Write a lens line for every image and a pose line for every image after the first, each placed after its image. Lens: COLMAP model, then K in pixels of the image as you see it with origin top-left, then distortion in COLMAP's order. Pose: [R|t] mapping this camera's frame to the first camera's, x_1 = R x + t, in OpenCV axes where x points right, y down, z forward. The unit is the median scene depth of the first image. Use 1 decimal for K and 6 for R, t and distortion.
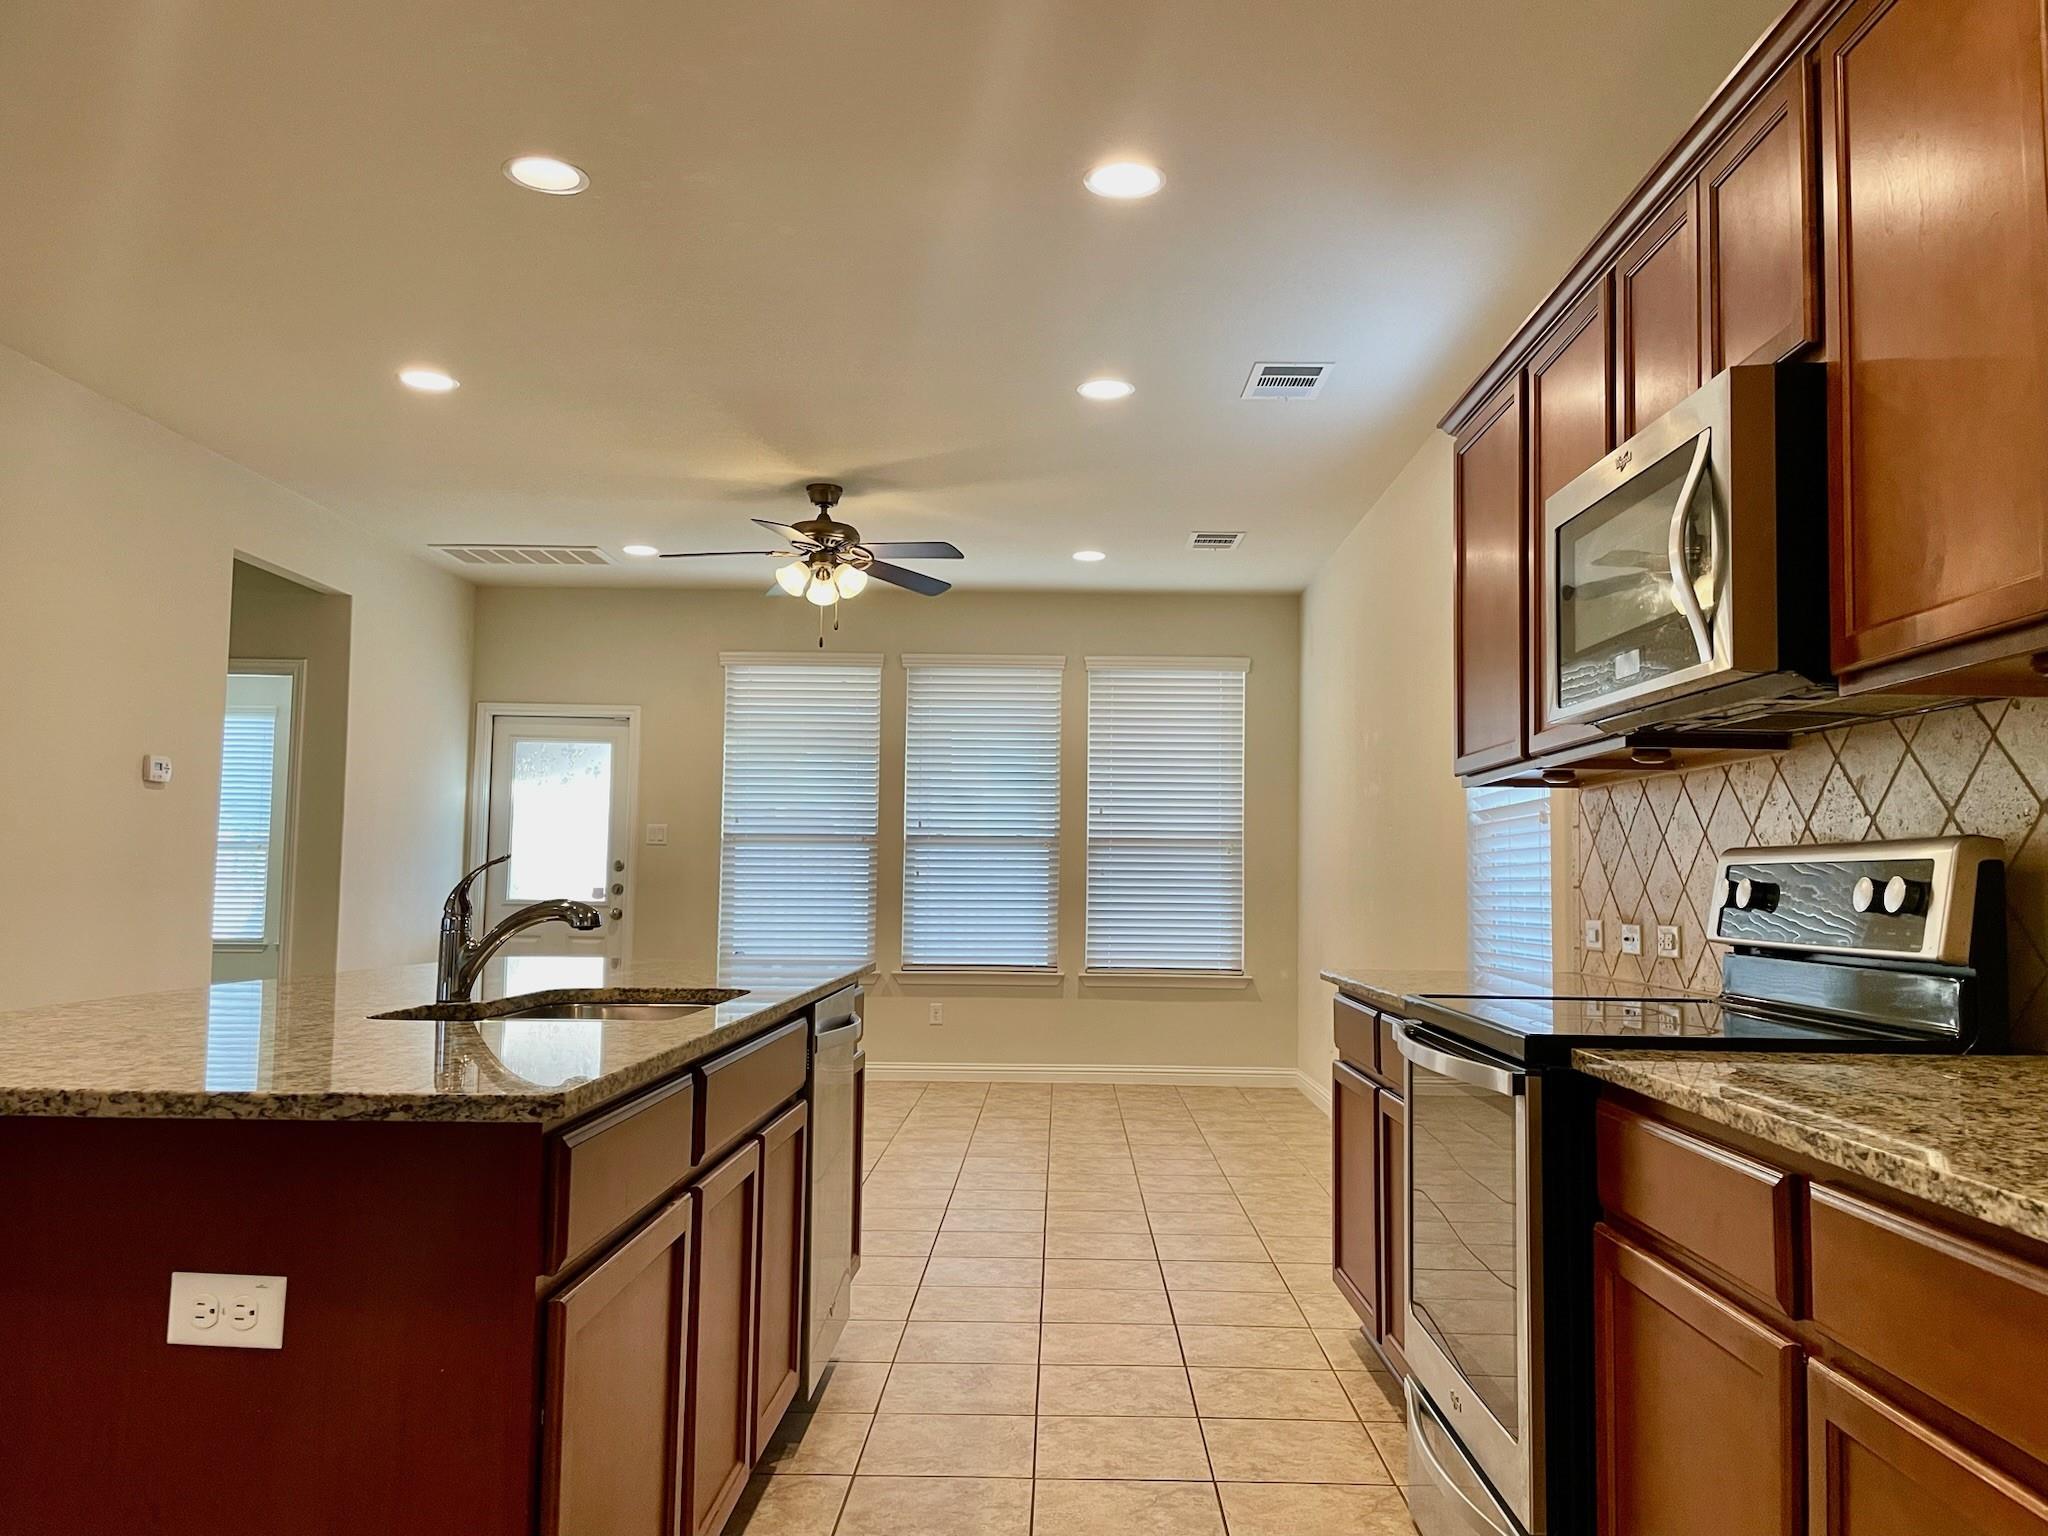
lens RADIAL K [[1556.4, 0, 1029.3], [0, 1556.4, 779.0], [0, 0, 1]] dist [0.088257, -0.124055]
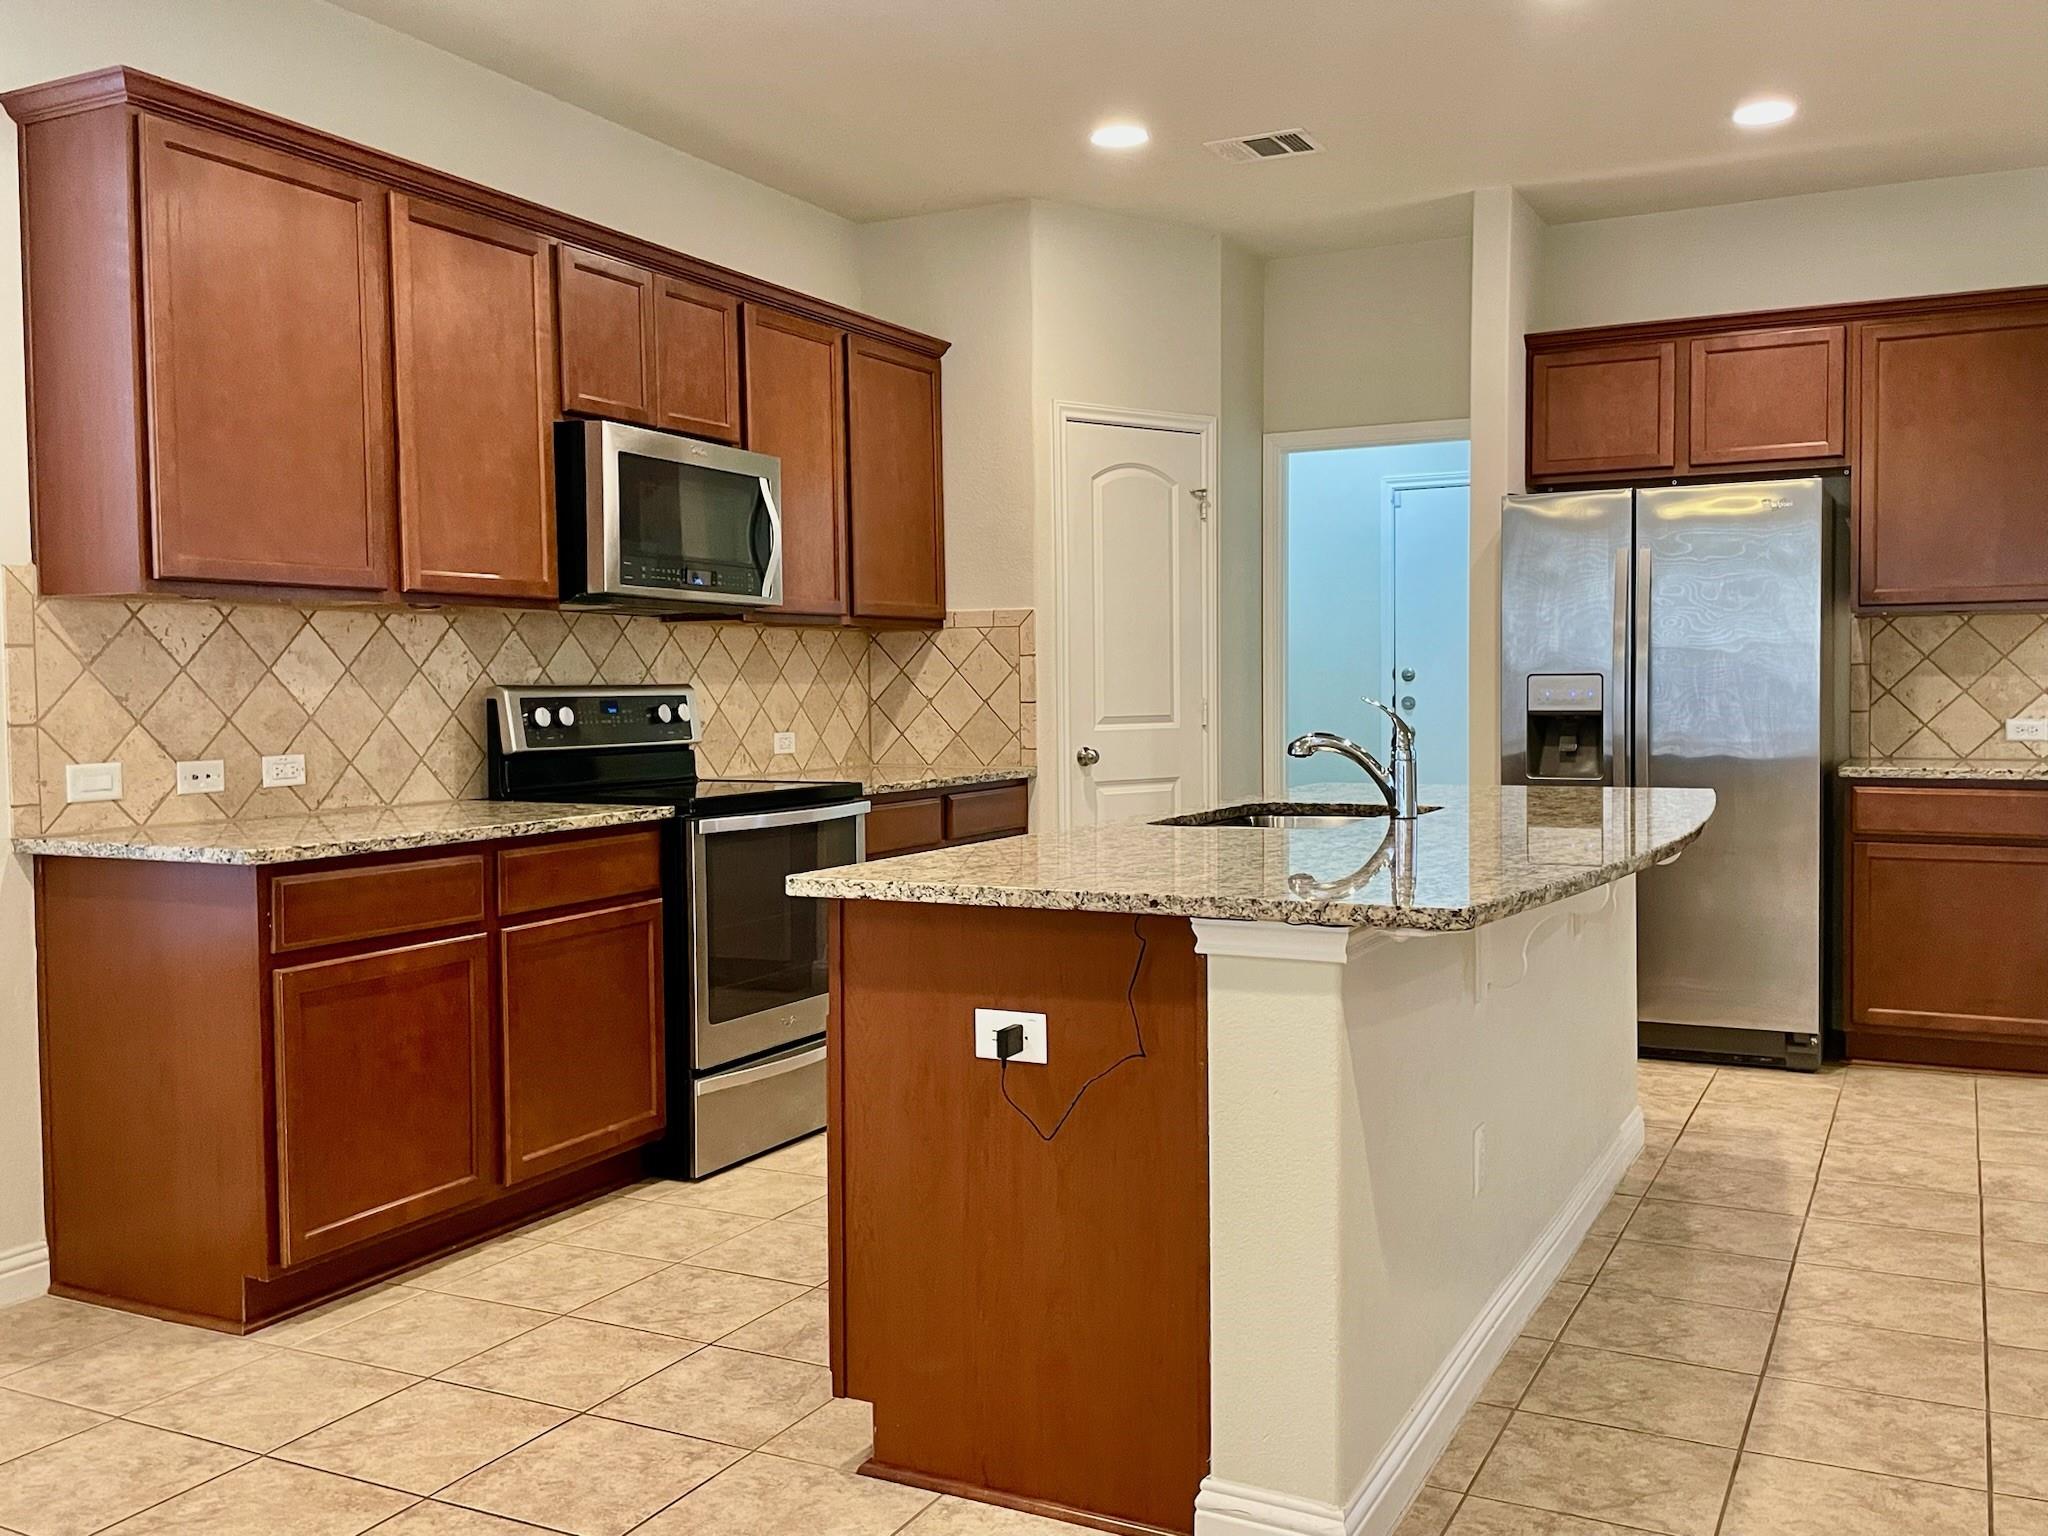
lens RADIAL K [[1811.9, 0, 1018.6], [0, 1811.9, 759.8], [0, 0, 1]] dist [0.084507, -0.116540]
pose [[-0.899292, -0.022753, 0.436756, -0.285097], [-0.031729, 0.999408, -0.013265, 0.049934], [-0.436196, -0.025787, -0.899482, 0.963124]]
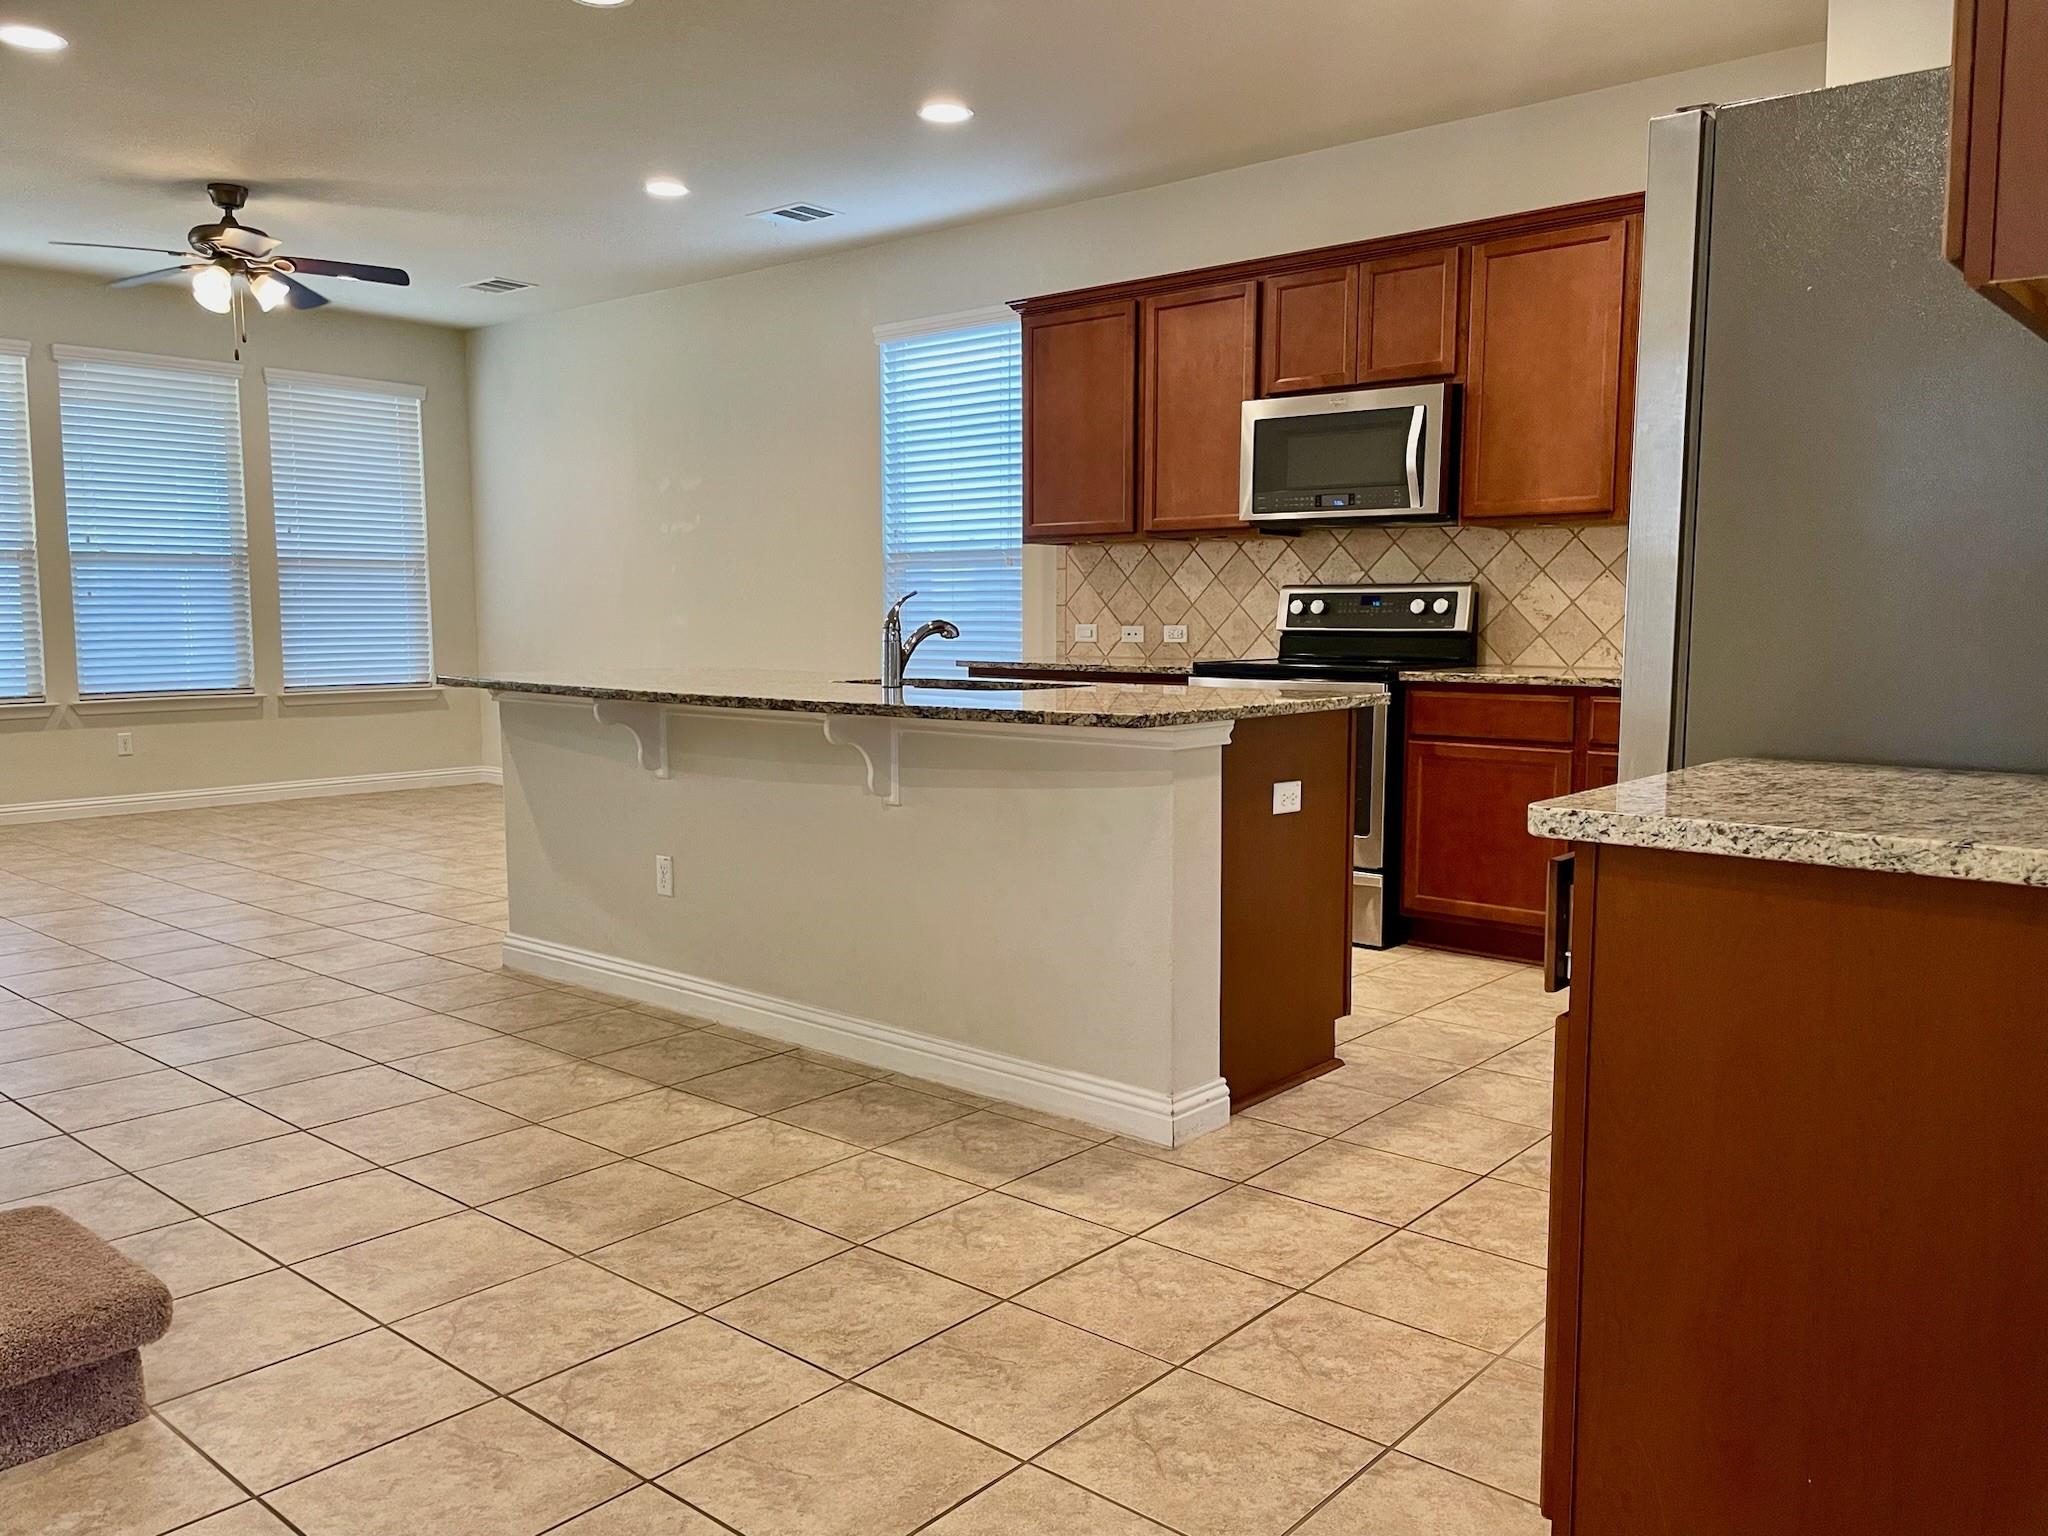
lens RADIAL K [[1556.4, 0, 1041.1], [0, 1556.4, 787.0], [0, 0, 1]] dist [0.088257, -0.124055]
pose [[0.635861, -0.098979, 0.765431, -0.582765], [-0.045334, 0.985241, 0.165063, -0.008090], [-0.770471, -0.139657, 0.621989, -0.028597]]
